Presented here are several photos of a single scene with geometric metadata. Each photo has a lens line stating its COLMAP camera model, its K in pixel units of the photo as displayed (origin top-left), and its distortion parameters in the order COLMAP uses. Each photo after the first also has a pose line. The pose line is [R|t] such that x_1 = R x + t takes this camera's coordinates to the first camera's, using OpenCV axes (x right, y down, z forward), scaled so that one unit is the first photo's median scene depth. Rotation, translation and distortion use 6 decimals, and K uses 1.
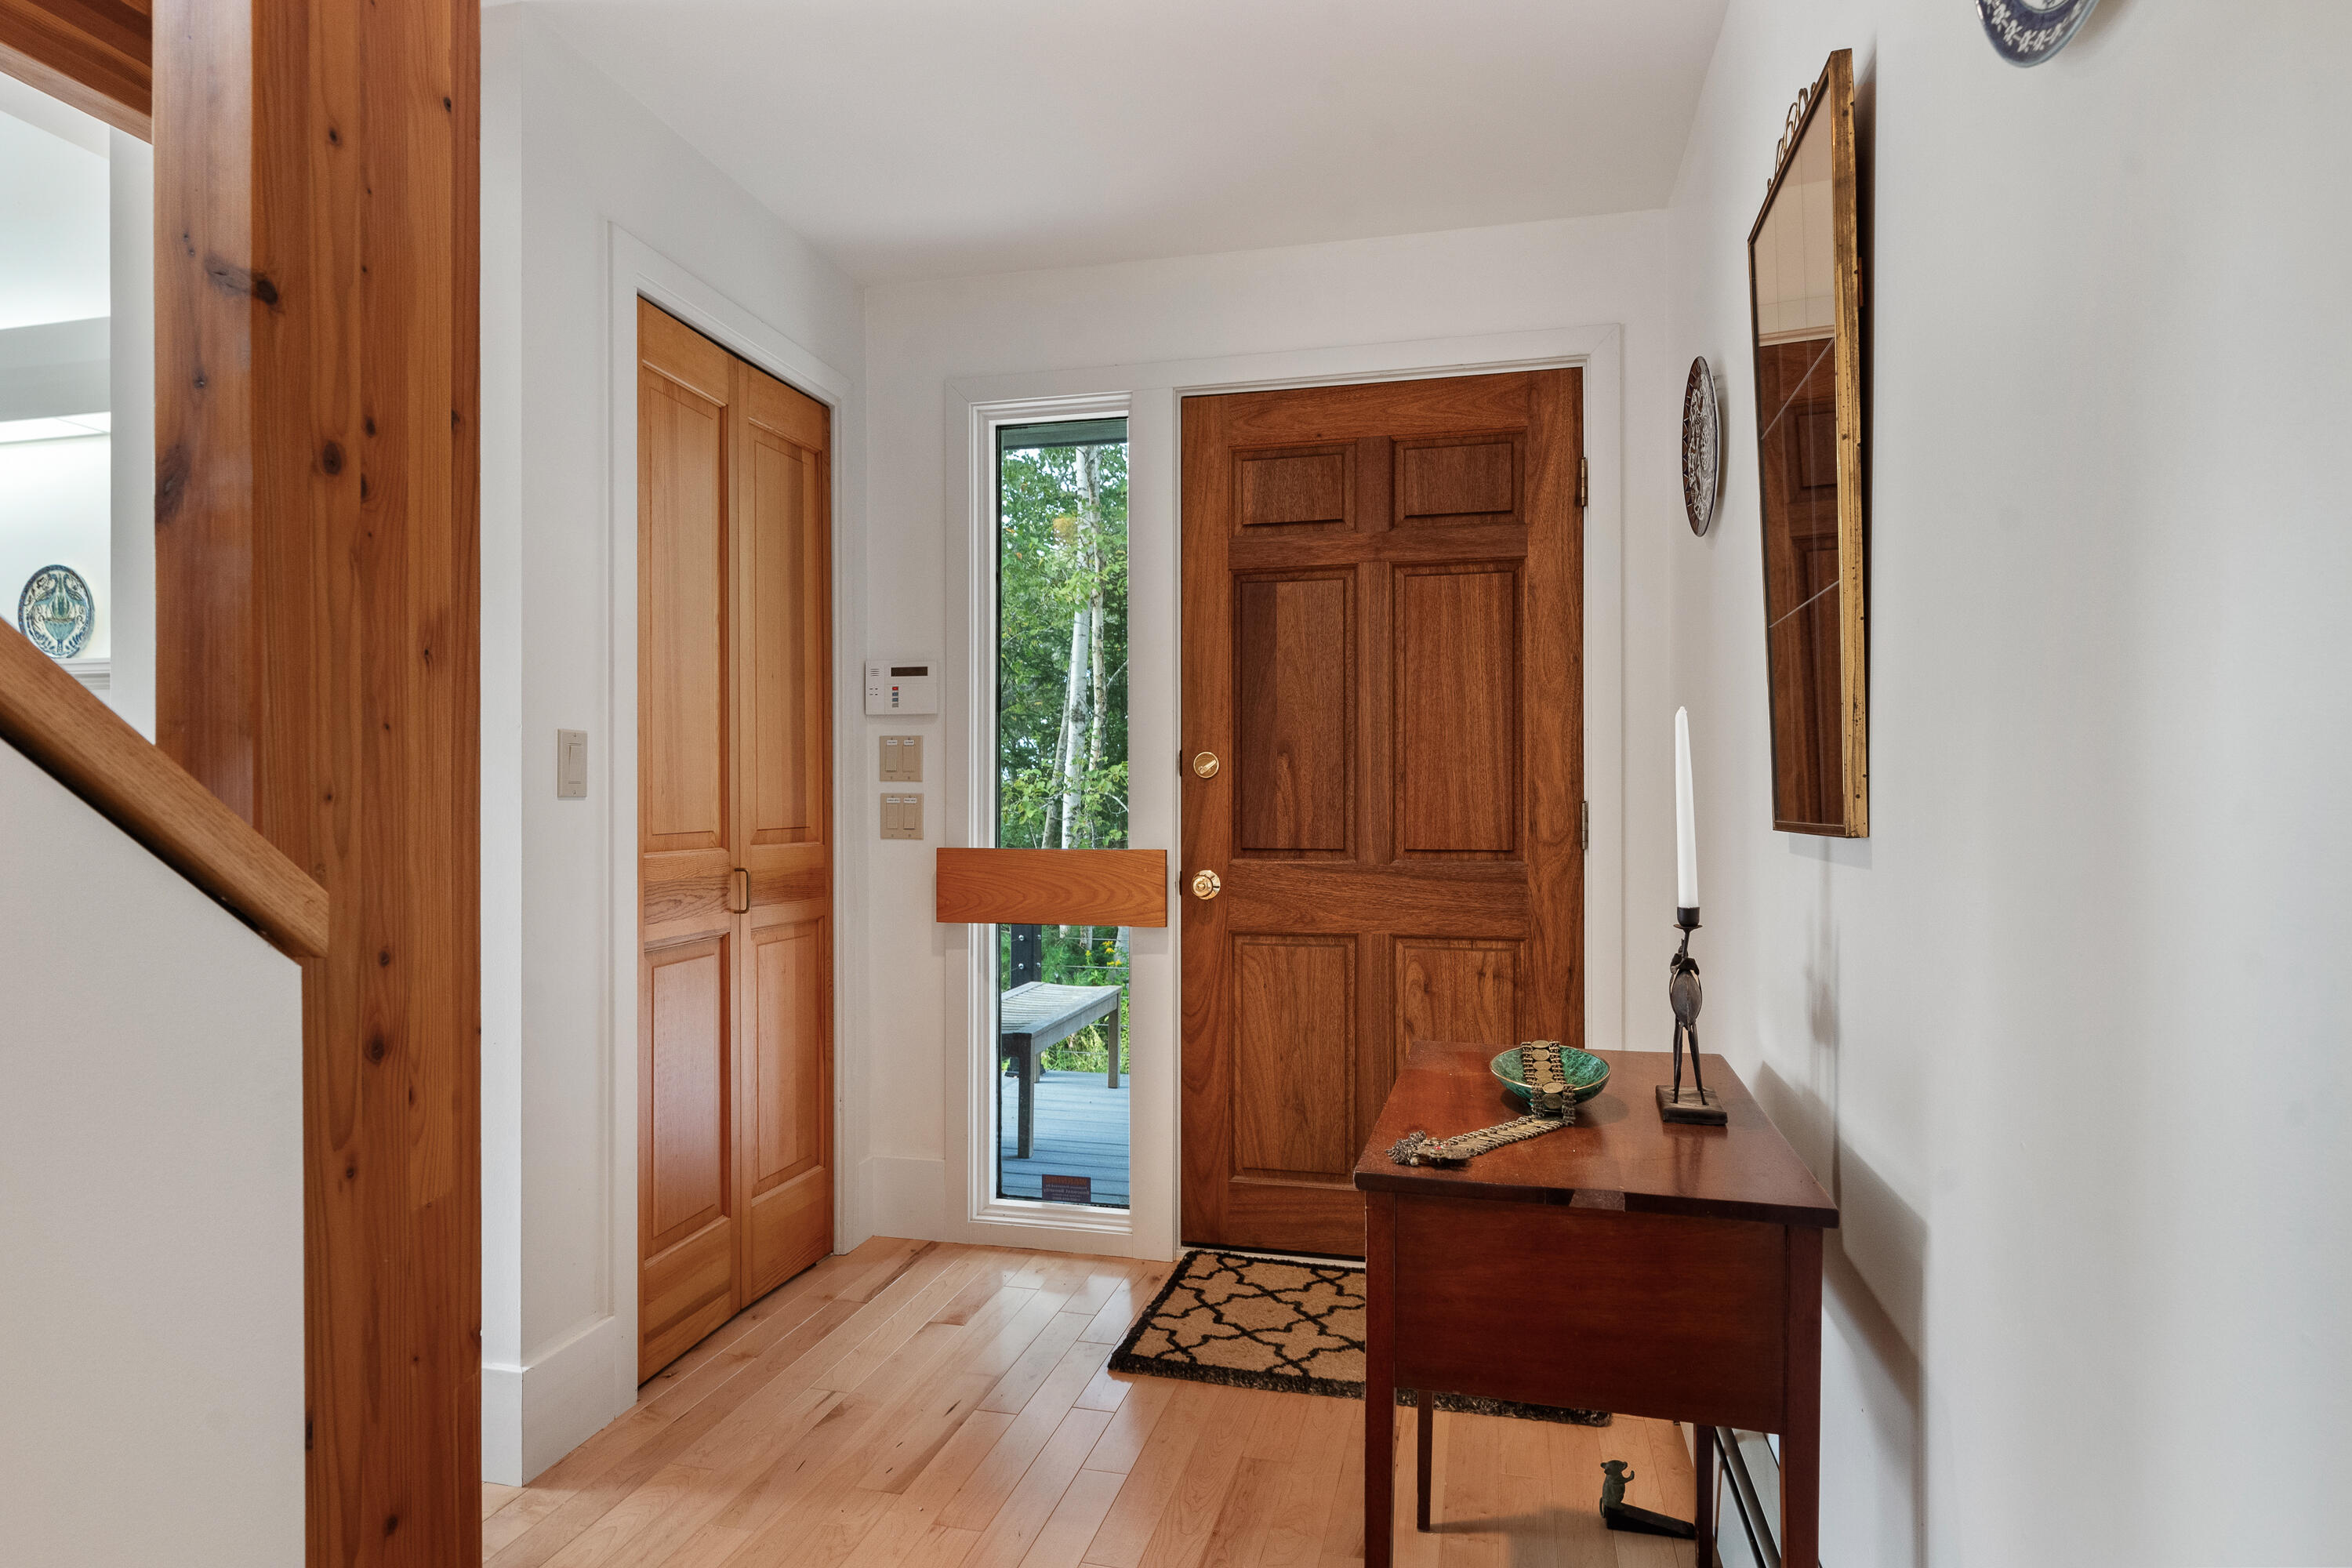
lens RADIAL K [[1310.0, 0, 1168.2], [0, 1310.0, 794.9], [0, 0, 1]] dist [-0.000767, -0.000509]
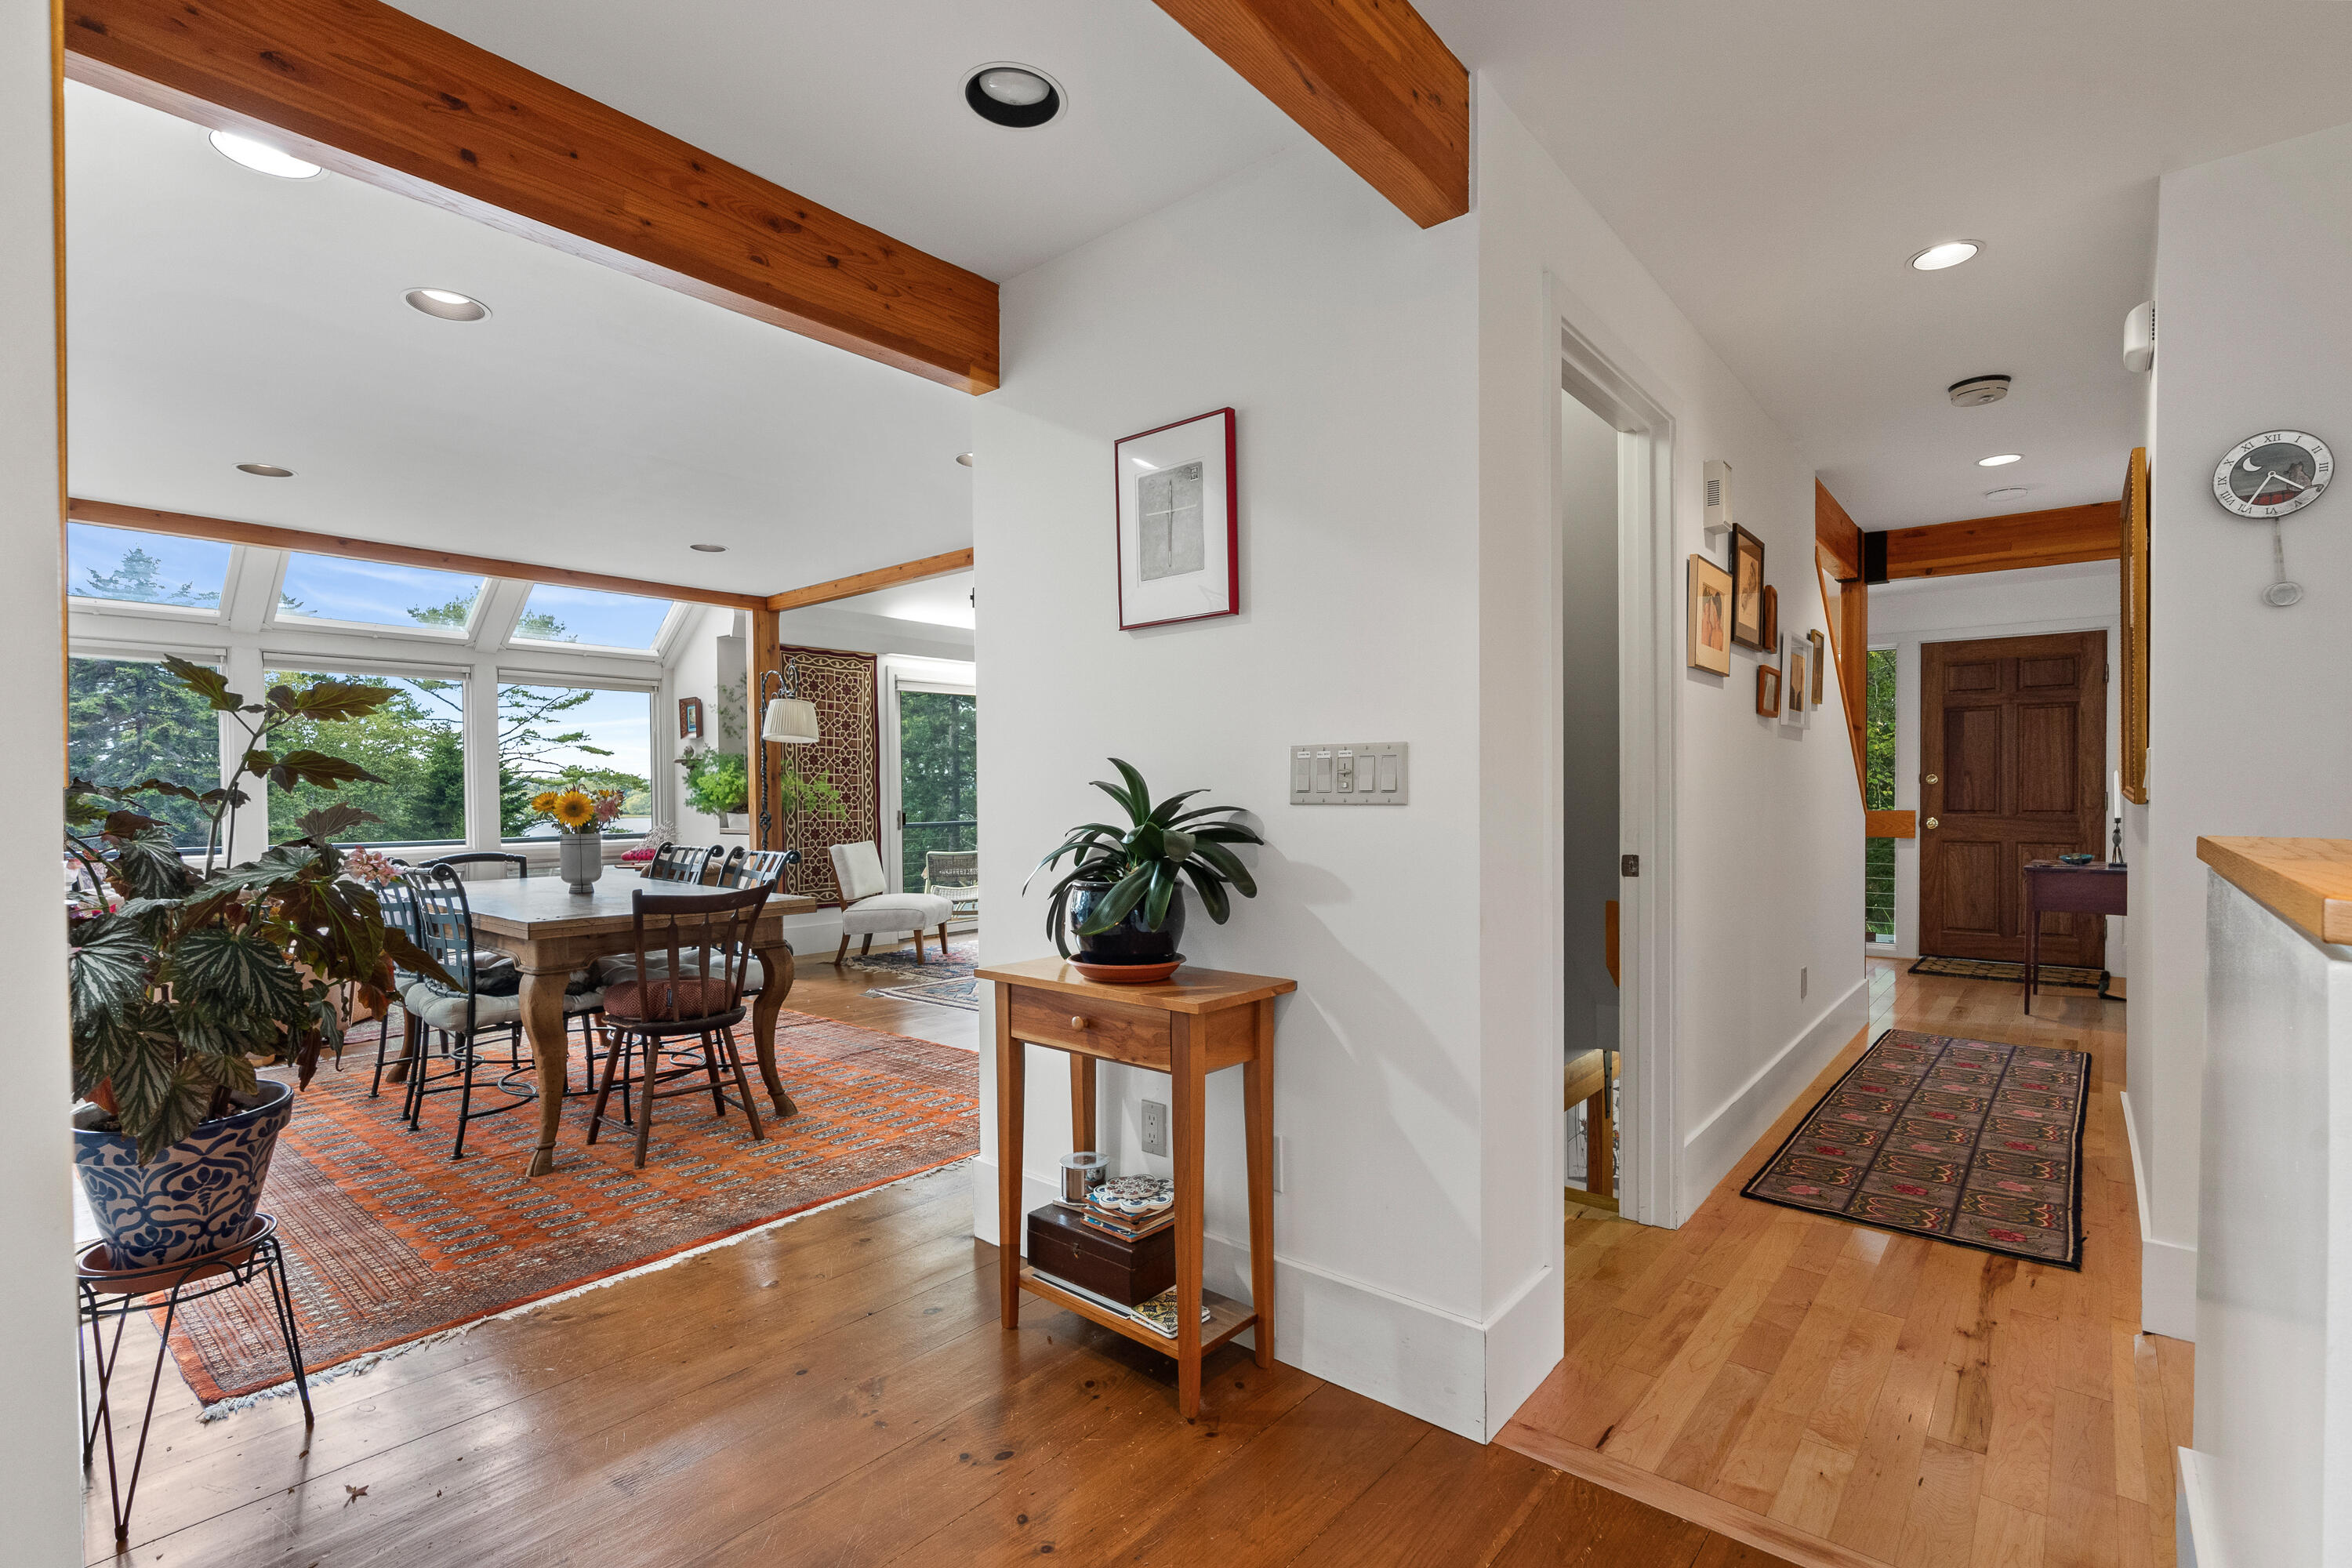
lens RADIAL K [[1073.3, 0, 1184.1], [0, 1073.3, 808.9], [0, 0, 1]] dist [-0.001374, 0.000024]
pose [[0.899712, 0.002005, -0.436479, -0.401636], [0.006920, 0.999798, 0.018857, -0.014565], [0.436429, -0.019986, 0.899517, -1.707265]]
